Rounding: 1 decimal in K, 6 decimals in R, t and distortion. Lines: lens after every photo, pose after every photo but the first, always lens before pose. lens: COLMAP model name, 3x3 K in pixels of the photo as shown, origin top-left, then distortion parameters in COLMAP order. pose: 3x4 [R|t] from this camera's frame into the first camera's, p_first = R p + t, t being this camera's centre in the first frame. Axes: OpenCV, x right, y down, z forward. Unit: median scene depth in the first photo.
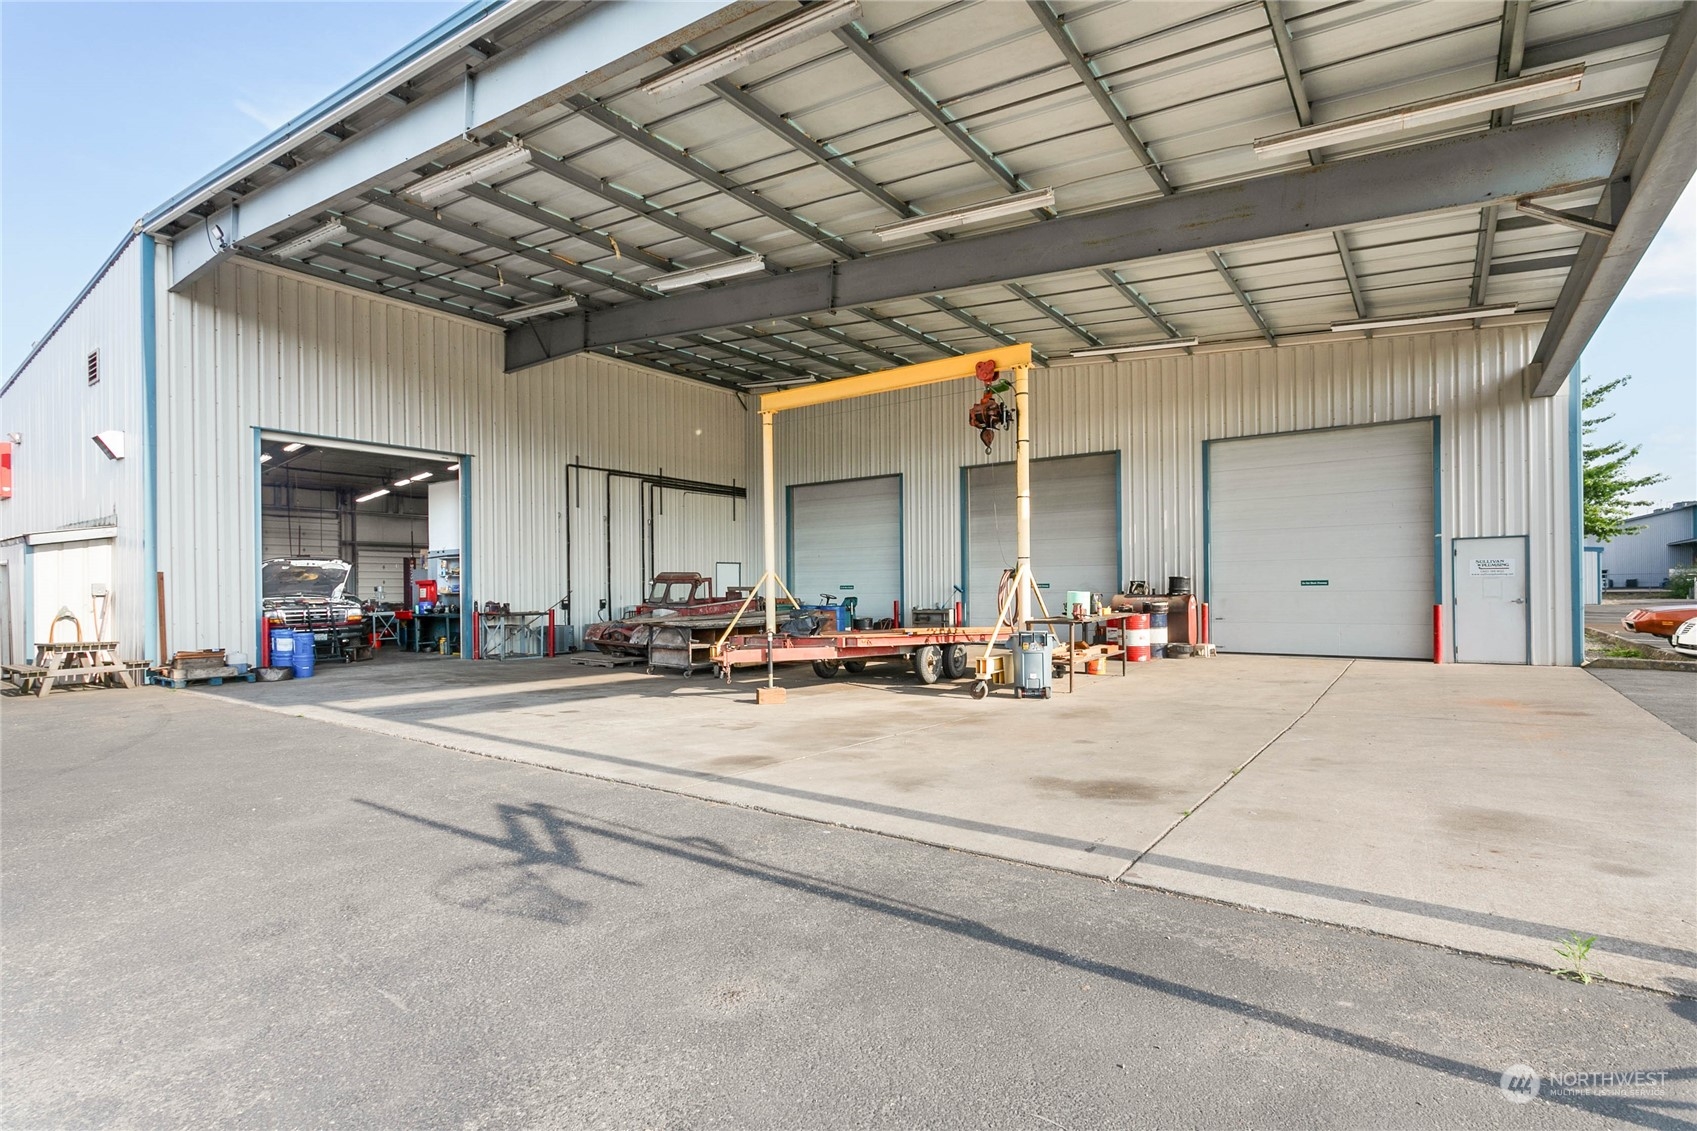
lens RADIAL K [[824.1, 0, 848.8], [0, 824.1, 588.5], [0, 0, 1]] dist [0.004828, 0.000585]
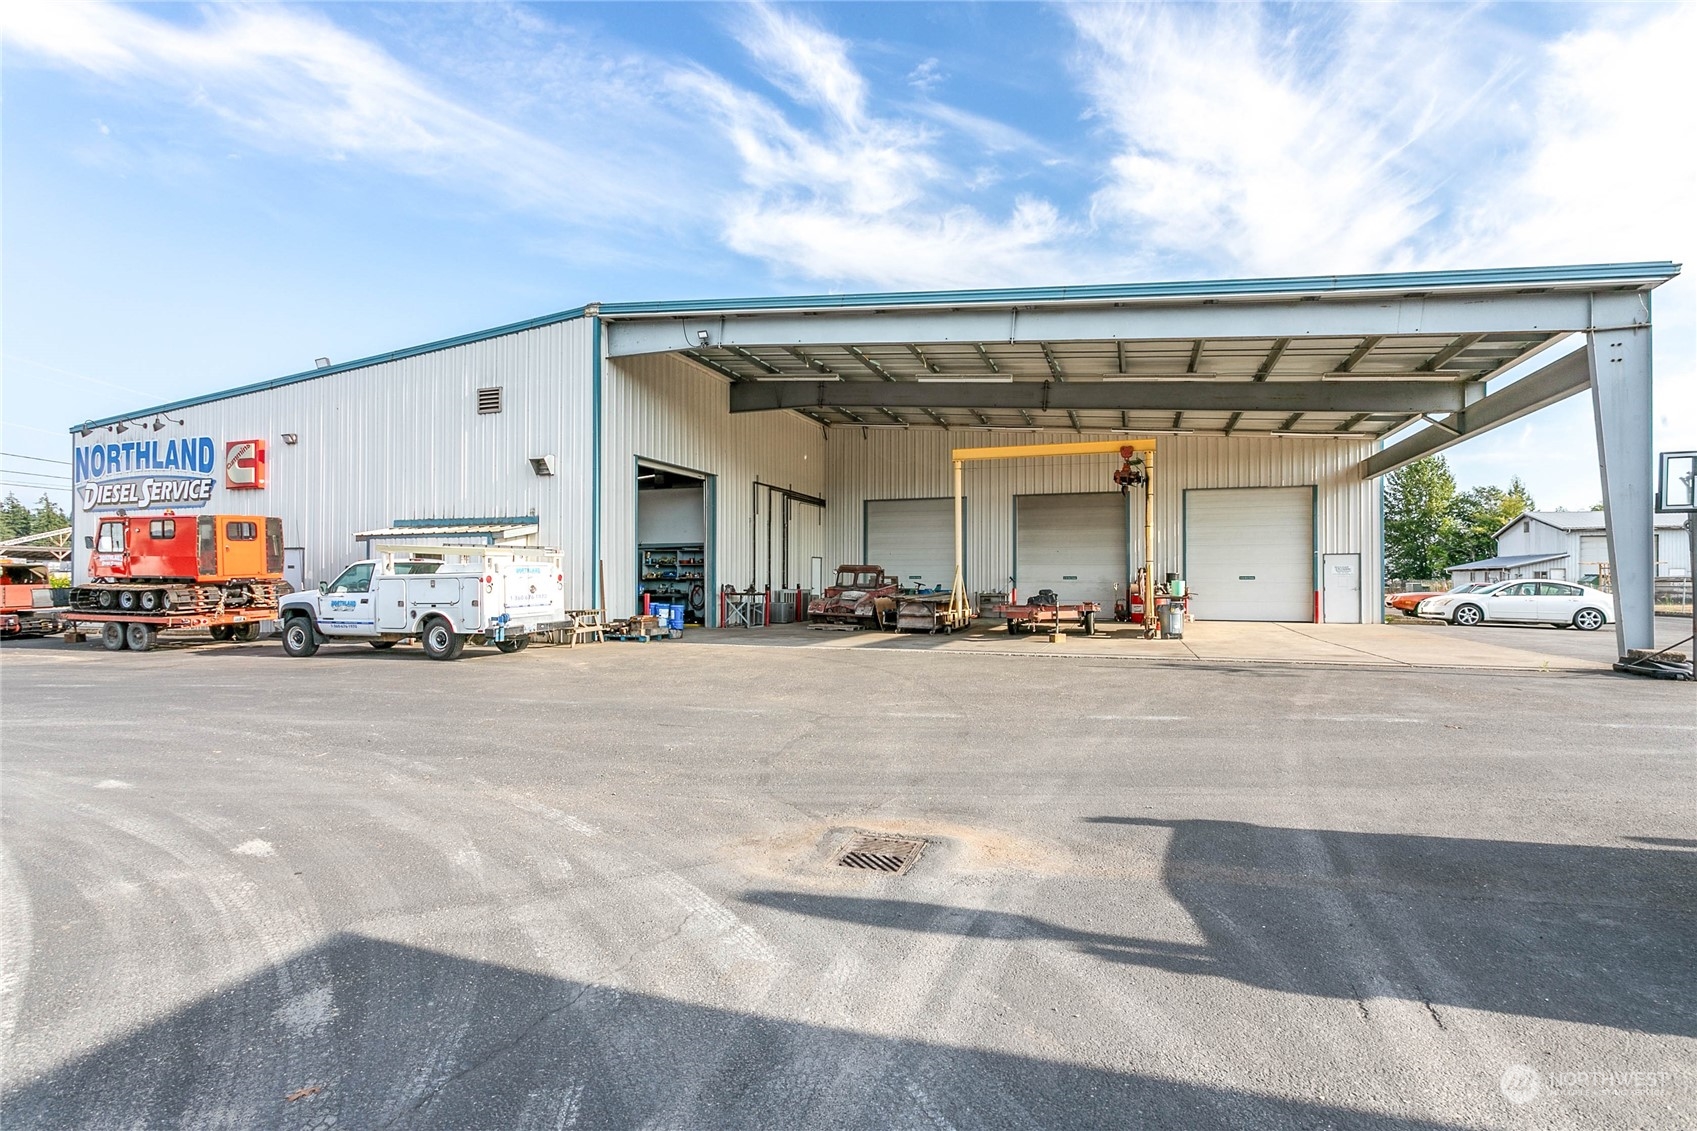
lens RADIAL K [[828.6, 0, 848.5], [0, 828.6, 565.5], [0, 0, 1]] dist [0.002726, 0.000884]
pose [[0.955912, 0.015894, 0.293222, -0.771825], [-0.010205, 0.999729, -0.020920, 0.012756], [-0.293475, 0.017005, 0.955815, -0.413087]]
